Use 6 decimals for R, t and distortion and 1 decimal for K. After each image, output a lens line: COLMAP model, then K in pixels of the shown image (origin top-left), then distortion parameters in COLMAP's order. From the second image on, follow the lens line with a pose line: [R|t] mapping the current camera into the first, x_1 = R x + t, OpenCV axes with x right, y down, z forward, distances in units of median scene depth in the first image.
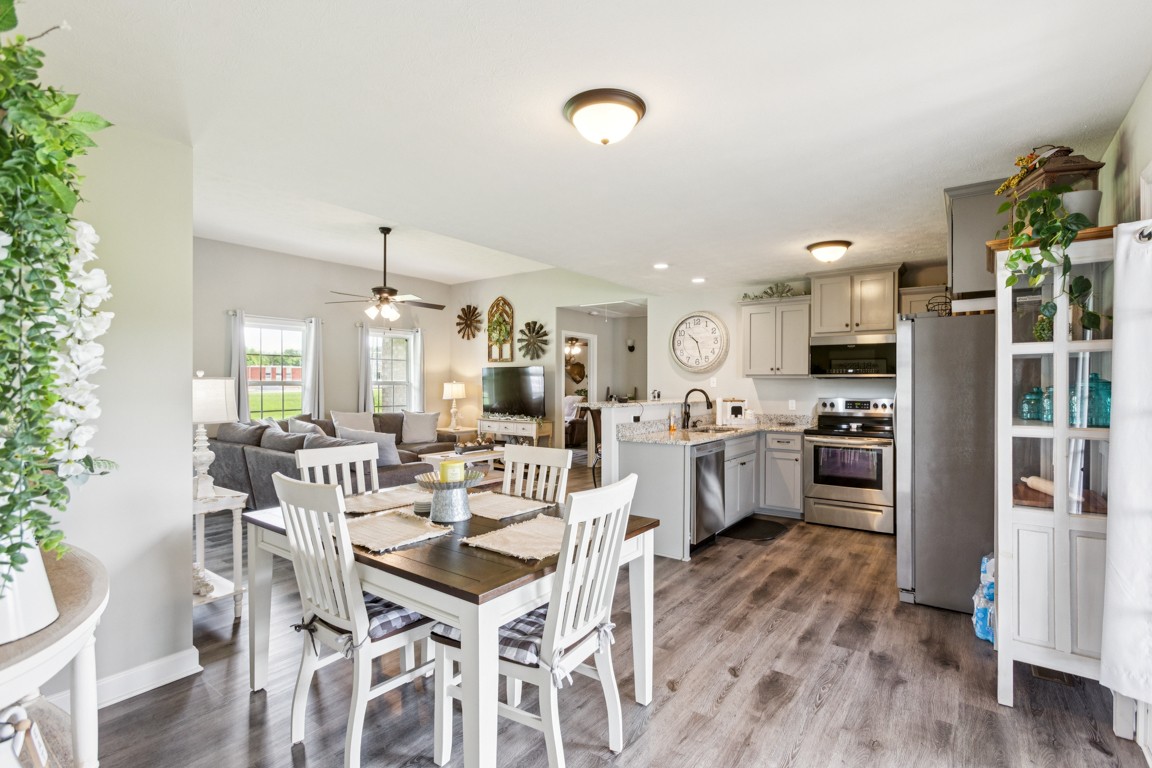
lens RADIAL K [[541.5, 0, 578.2], [0, 541.5, 381.3], [0, 0, 1]] dist [-0.018482, 0.009533]
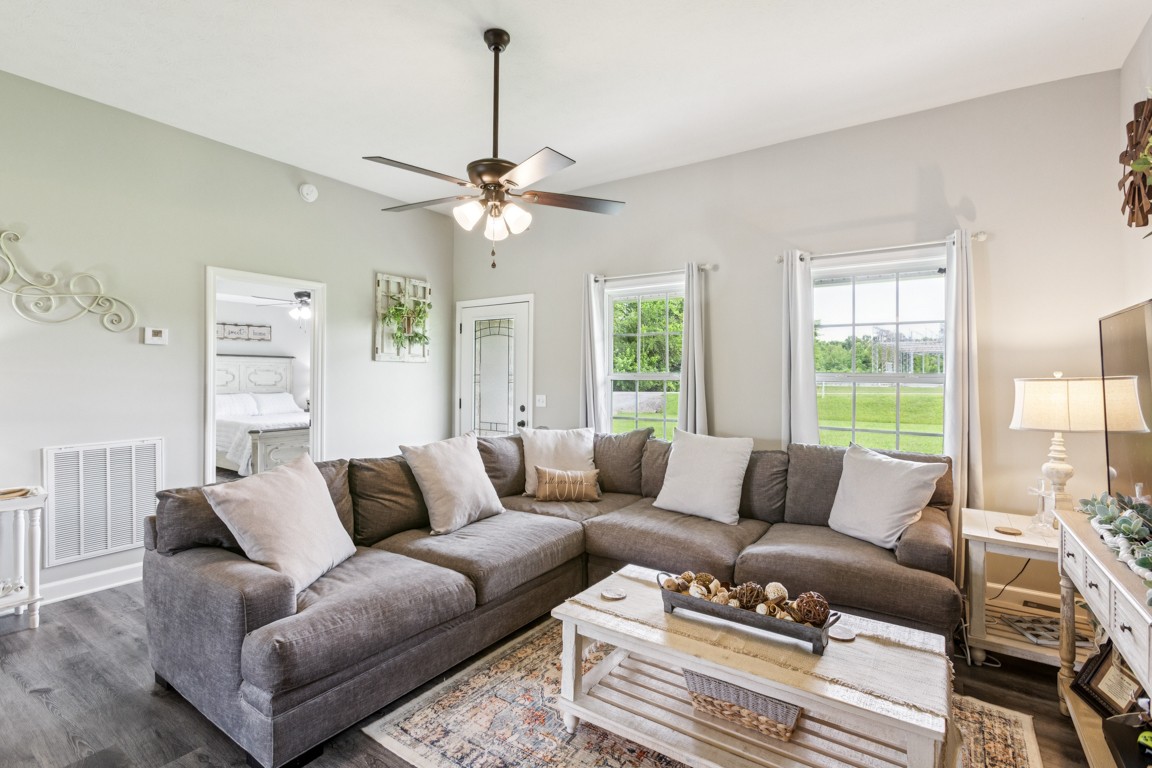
lens RADIAL K [[541.5, 0, 573.0], [0, 541.5, 372.5], [0, 0, 1]] dist [-0.018482, 0.009533]
pose [[0.042336, -0.008157, -0.999070, 0.090597], [-0.002822, 0.999962, -0.008284, 0.003286], [0.999099, 0.003170, 0.042311, 1.065943]]
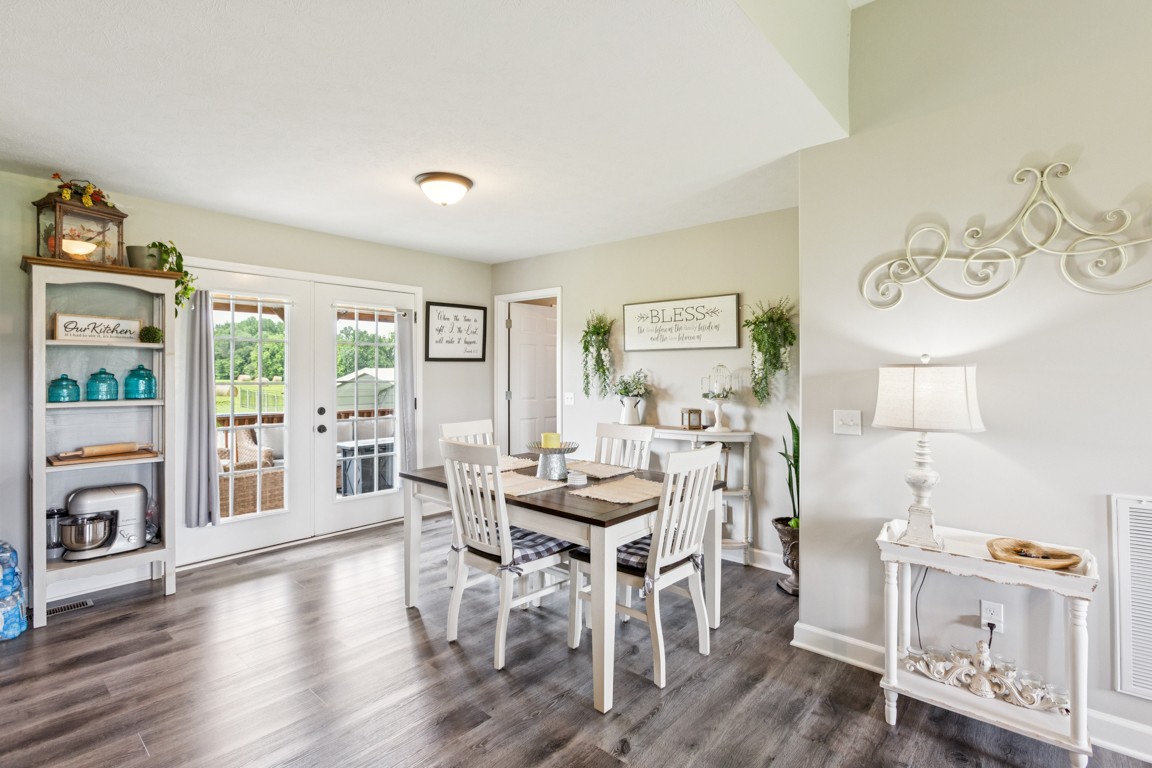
lens RADIAL K [[541.5, 0, 591.8], [0, 541.5, 367.8], [0, 0, 1]] dist [-0.018482, 0.009533]
pose [[-0.998584, -0.002950, 0.053122, -0.157803], [-0.003434, 0.999953, -0.009020, 0.001758], [-0.053093, -0.009190, -0.998547, 0.913134]]
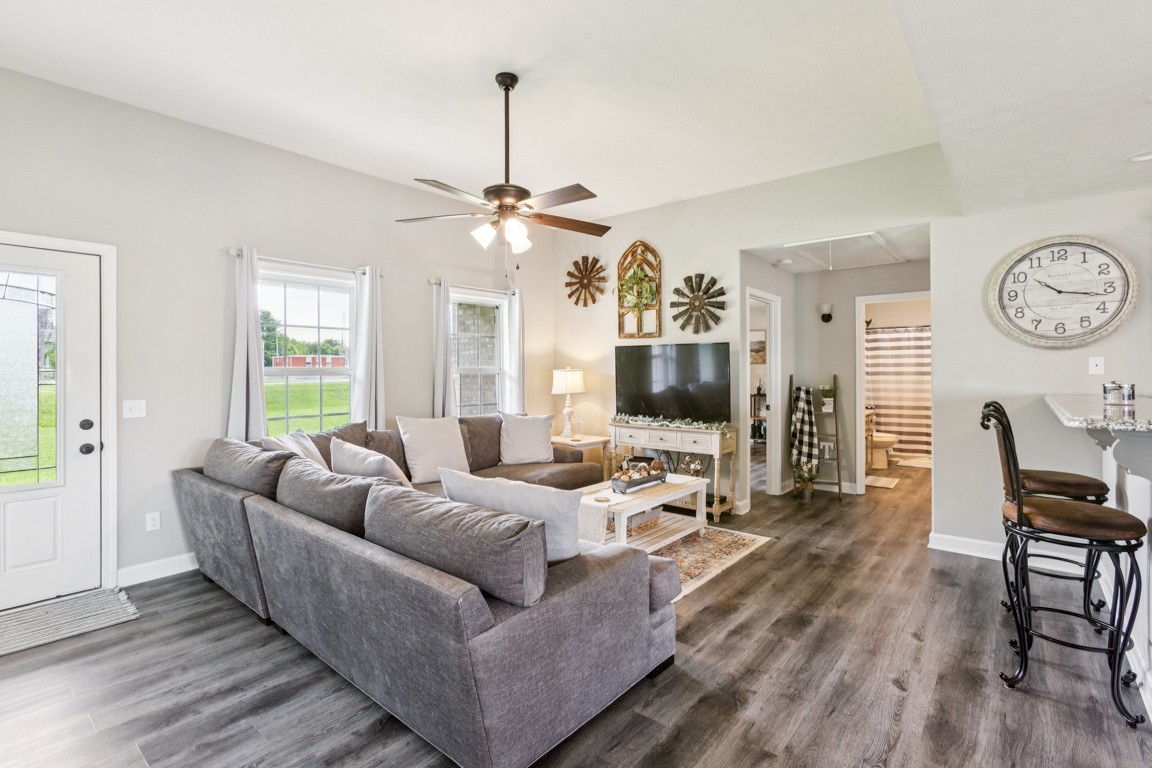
lens RADIAL K [[541.5, 0, 581.9], [0, 541.5, 370.7], [0, 0, 1]] dist [-0.018482, 0.009533]
pose [[0.998558, -0.005350, -0.053407, -0.258688], [0.005534, 0.999979, 0.003296, 0.002668], [0.053388, -0.003587, 0.998567, 0.478226]]
